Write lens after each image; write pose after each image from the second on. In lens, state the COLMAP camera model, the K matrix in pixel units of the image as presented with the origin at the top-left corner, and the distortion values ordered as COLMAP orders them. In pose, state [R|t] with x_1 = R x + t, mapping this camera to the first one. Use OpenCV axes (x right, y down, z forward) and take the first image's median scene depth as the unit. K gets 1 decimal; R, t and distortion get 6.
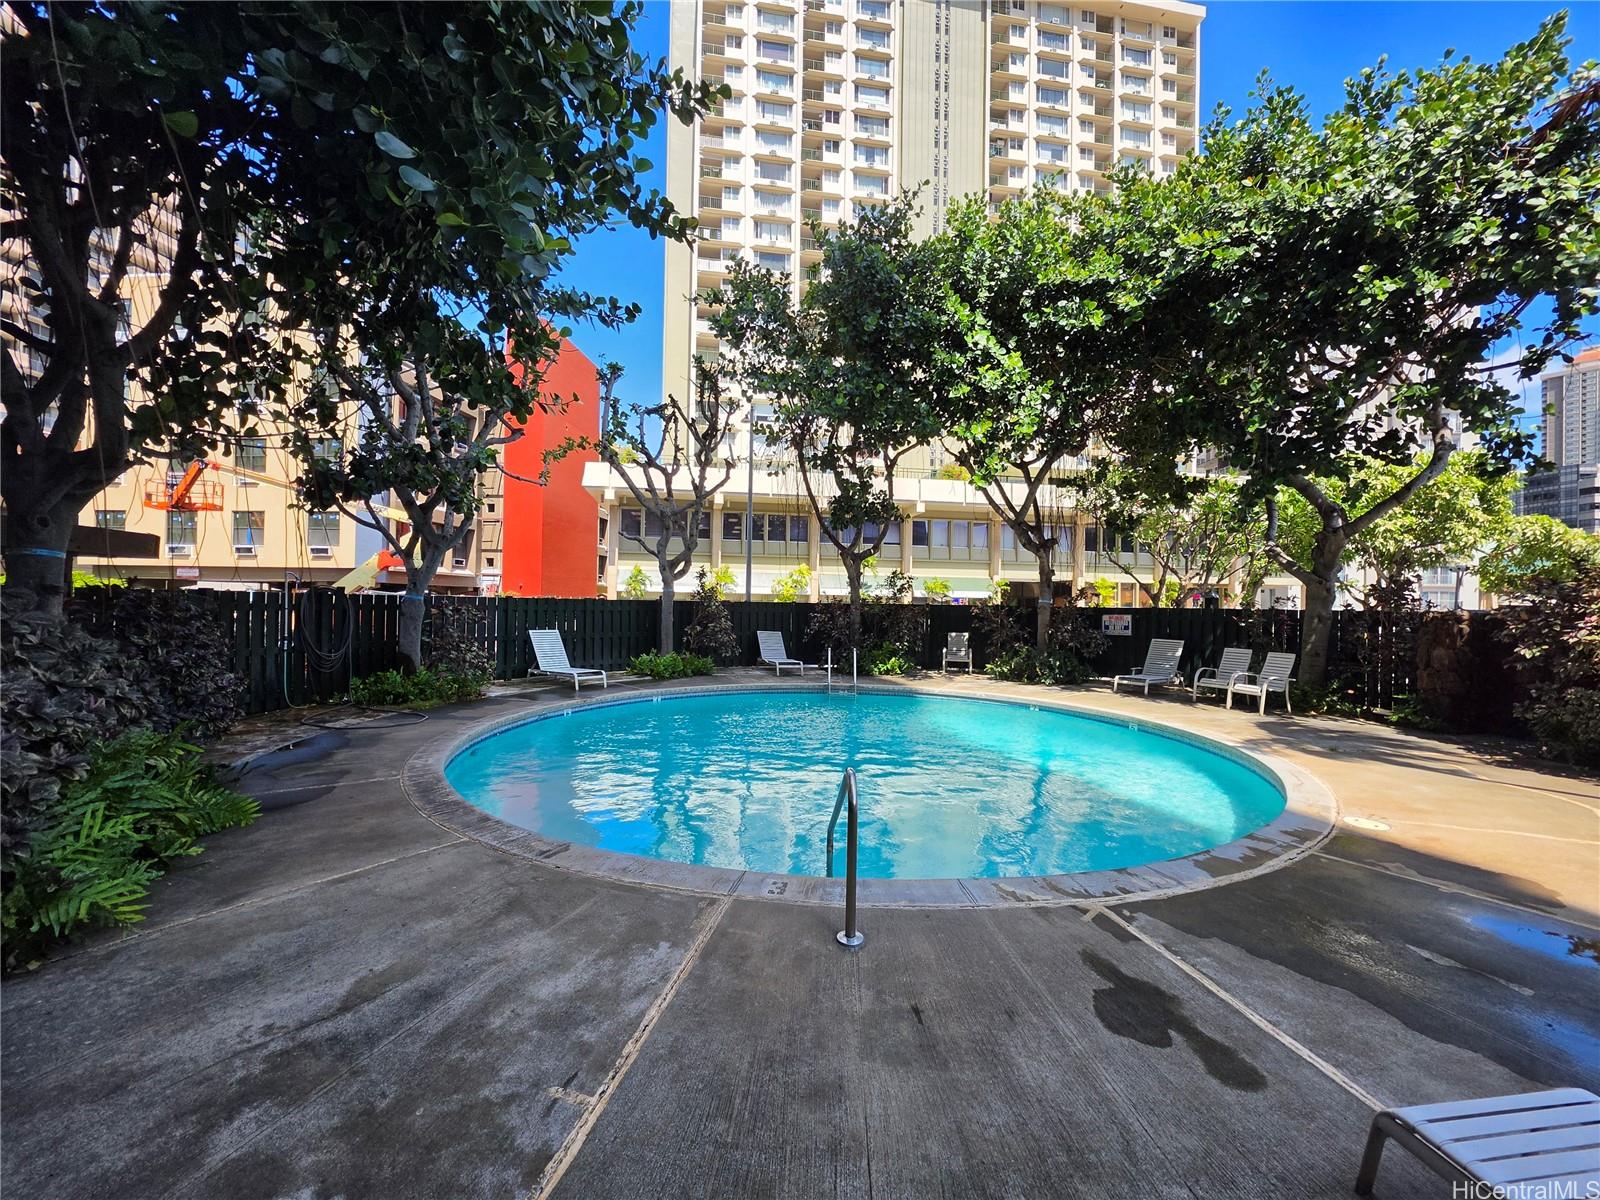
lens RADIAL K [[645.4, 0, 795.4], [0, 645.4, 595.7], [0, 0, 1]] dist [-0.003633, 0.000612]
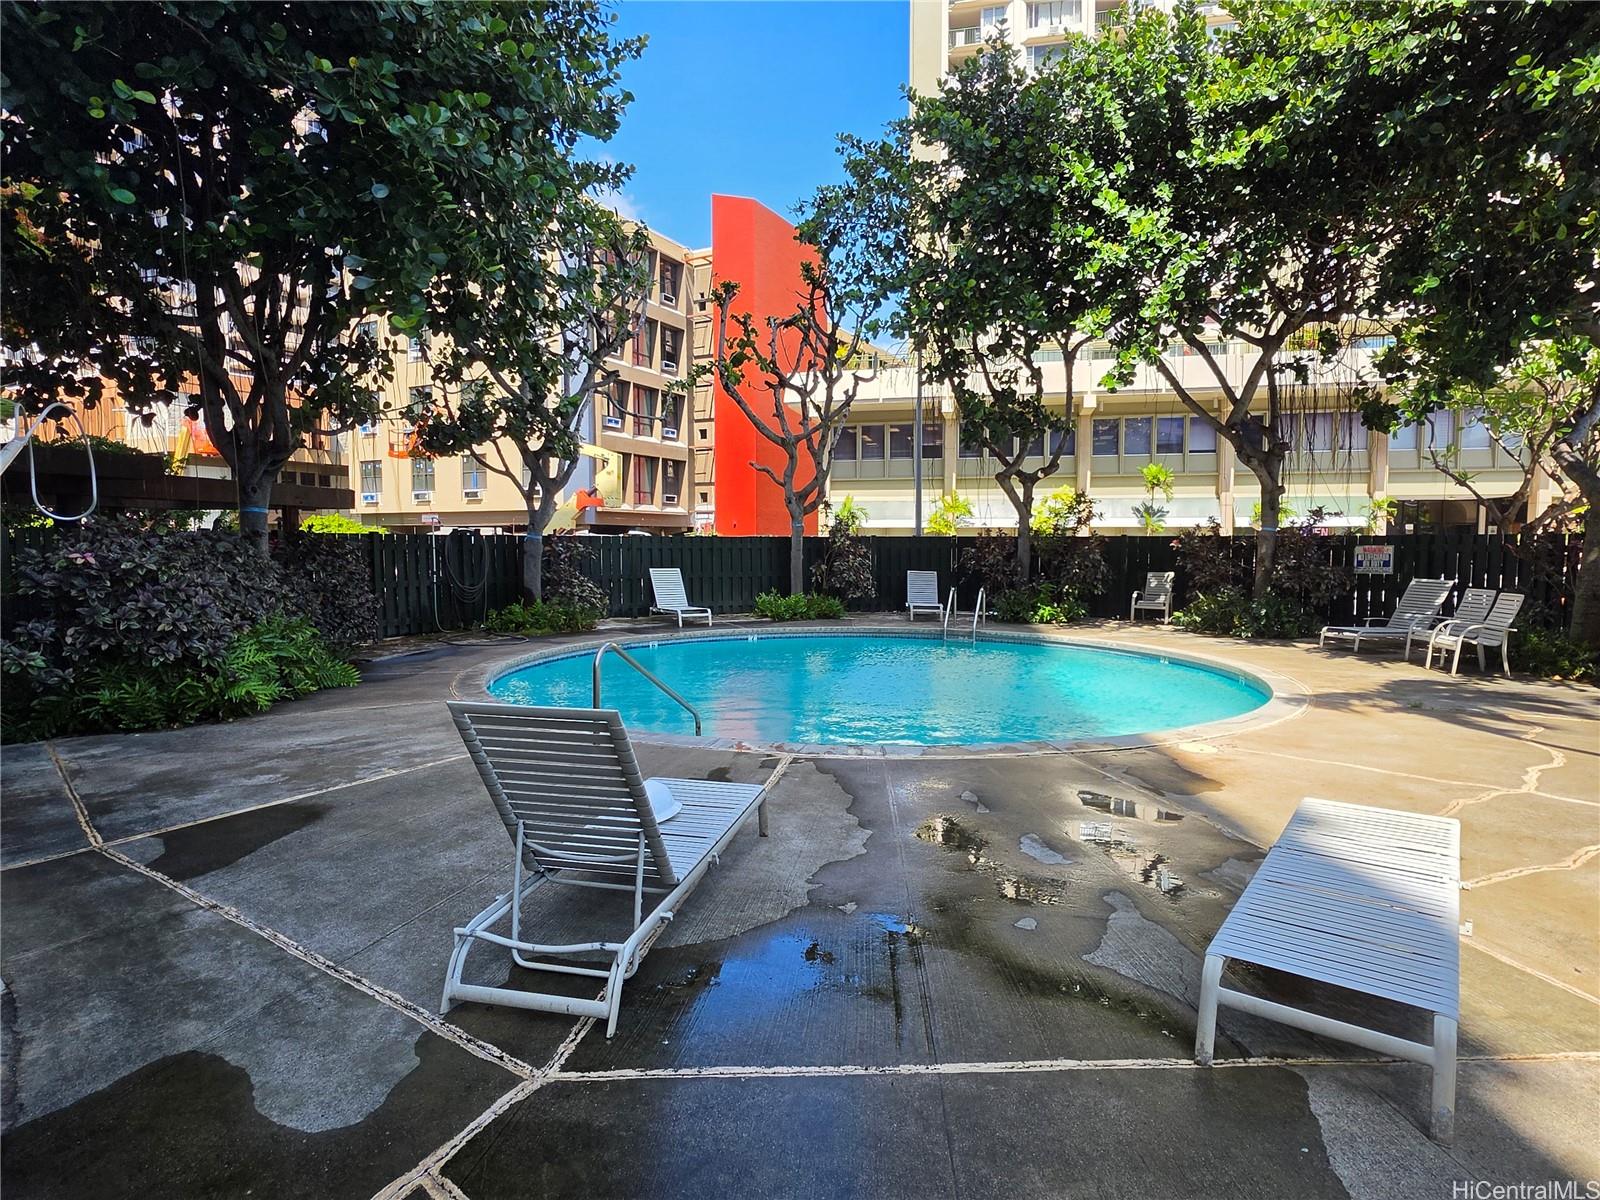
lens RADIAL K [[876.3, 0, 785.6], [0, 876.3, 599.1], [0, 0, 1]] dist [-0.001319, -0.000460]
pose [[0.920928, 0.010504, -0.389592, 0.280834], [0.018854, 0.997266, 0.071455, 0.007047], [0.389278, -0.073151, 0.918211, -0.153827]]
